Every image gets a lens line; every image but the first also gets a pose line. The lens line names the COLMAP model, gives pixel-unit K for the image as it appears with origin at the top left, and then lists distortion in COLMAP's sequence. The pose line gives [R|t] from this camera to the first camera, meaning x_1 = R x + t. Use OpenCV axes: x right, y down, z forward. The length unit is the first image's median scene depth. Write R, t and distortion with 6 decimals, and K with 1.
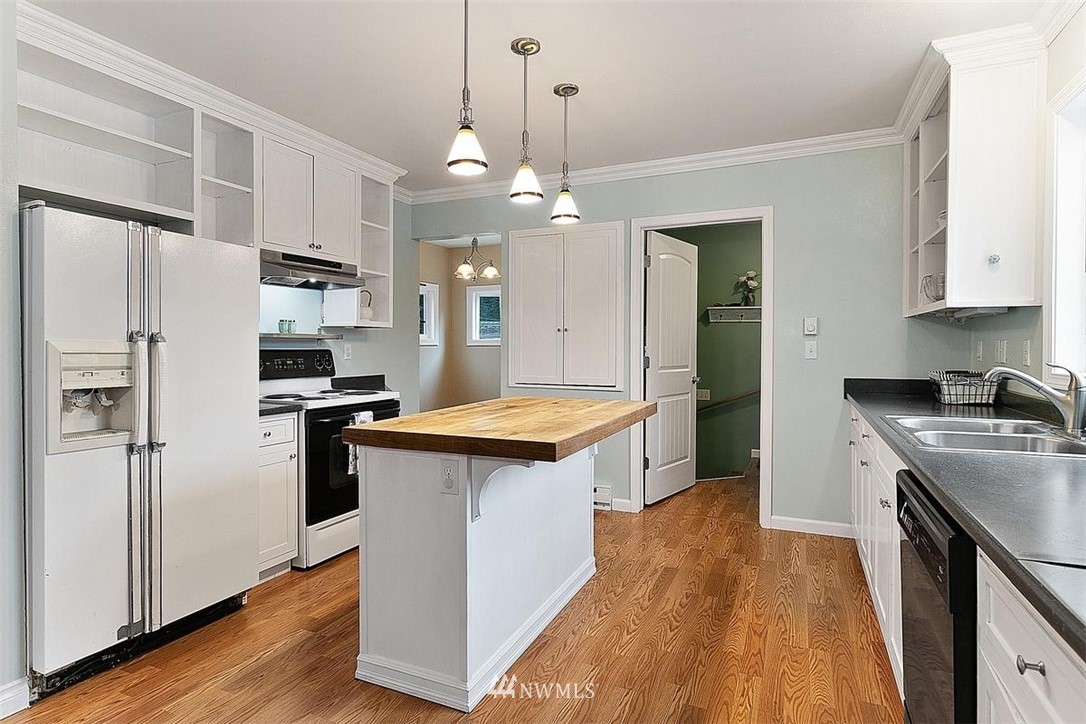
lens RADIAL K [[574.1, 0, 542.5], [0, 574.1, 355.2], [0, 0, 1]] dist [0.002739, -0.000149]
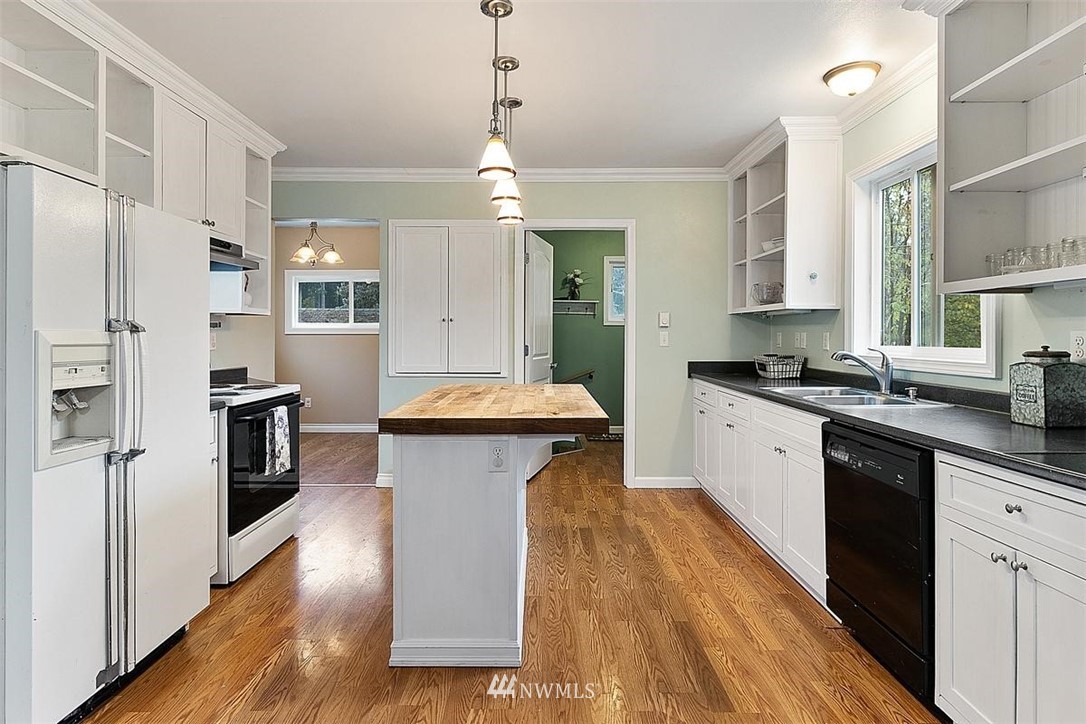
lens RADIAL K [[576.7, 0, 541.6], [0, 576.7, 340.1], [0, 0, 1]] dist [0.001617, 0.000294]
pose [[0.911322, -0.002444, 0.411688, -0.356142], [0.004740, 0.999978, -0.004558, -0.003109], [-0.411668, 0.006105, 0.911313, -0.024808]]
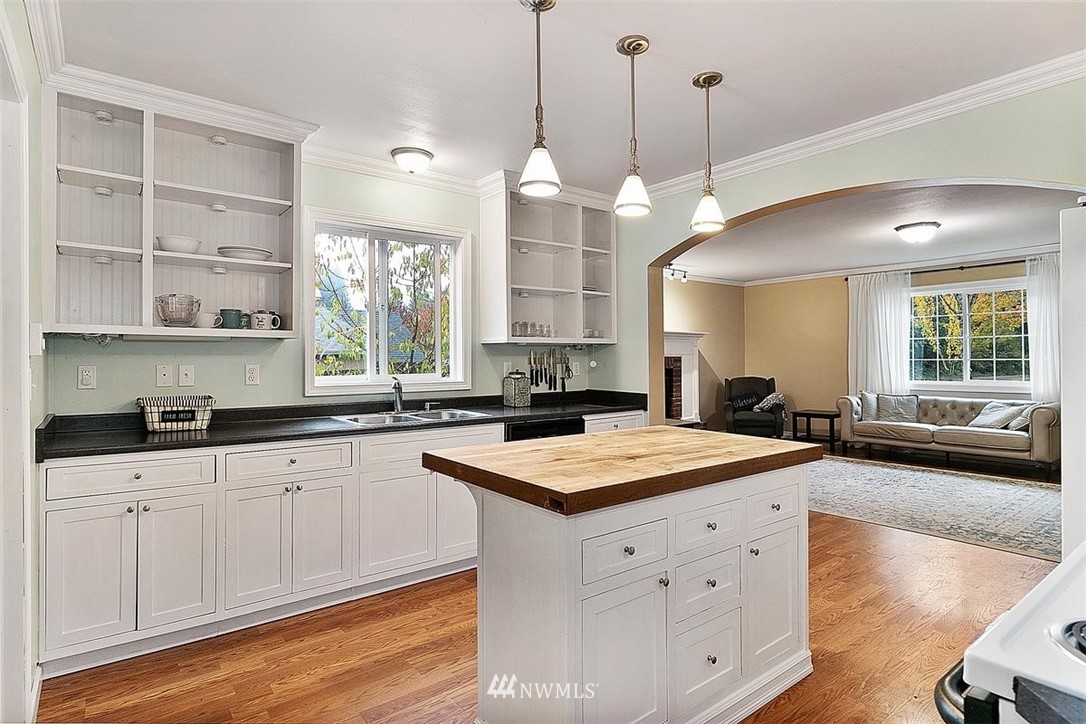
lens RADIAL K [[574.1, 0, 542.5], [0, 574.1, 355.2], [0, 0, 1]] dist [0.002739, -0.000149]
pose [[-0.883329, 0.000042, 0.468754, -0.278260], [0.007101, 0.999886, 0.013293, -0.051904], [-0.468700, 0.015070, -0.883229, 1.589992]]
